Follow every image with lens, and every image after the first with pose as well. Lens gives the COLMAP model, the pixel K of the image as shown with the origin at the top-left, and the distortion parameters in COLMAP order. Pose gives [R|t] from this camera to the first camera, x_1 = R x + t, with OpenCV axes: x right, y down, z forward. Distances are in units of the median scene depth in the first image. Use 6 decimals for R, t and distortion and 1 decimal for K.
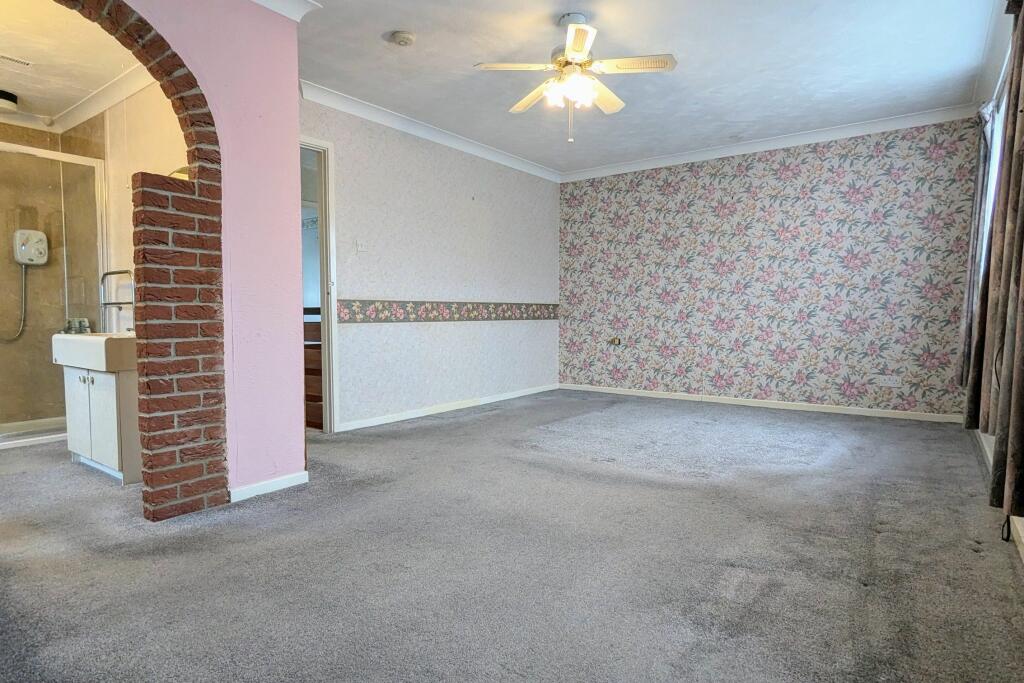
lens RADIAL K [[571.5, 0, 507.5], [0, 571.5, 338.8], [0, 0, 1]] dist [-0.021148, -0.001294]
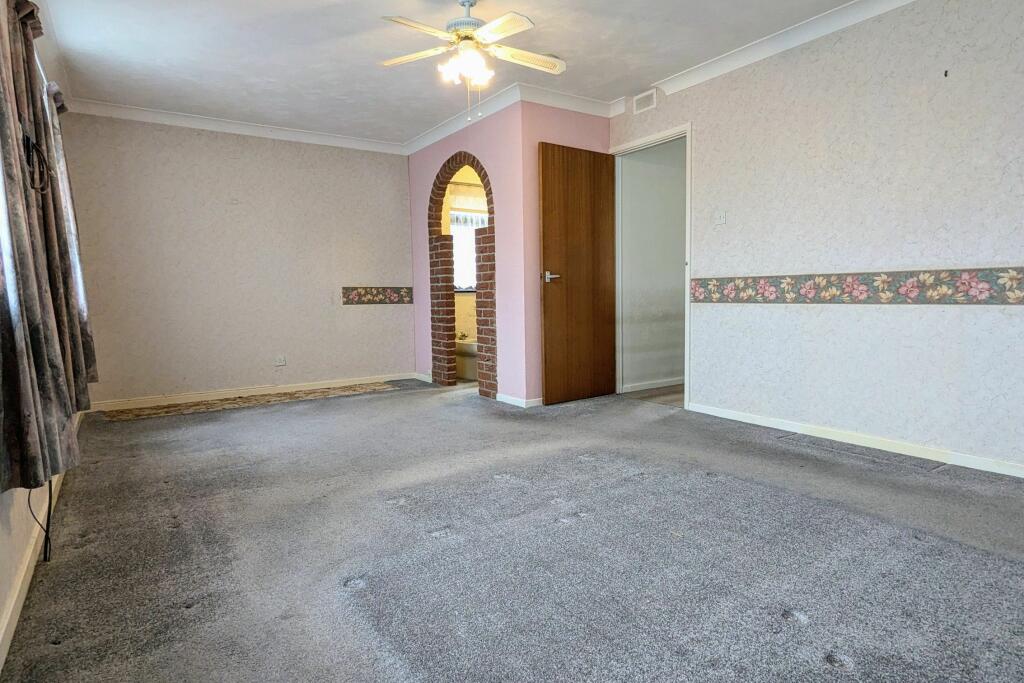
lens RADIAL K [[571.5, 0, 508.7], [0, 571.5, 346.9], [0, 0, 1]] dist [-0.021148, -0.001294]
pose [[-0.333755, 0.091609, -0.938198, 0.721565], [-0.026665, 0.993951, 0.106539, -0.045804], [0.942283, 0.060575, -0.329293, 0.976956]]
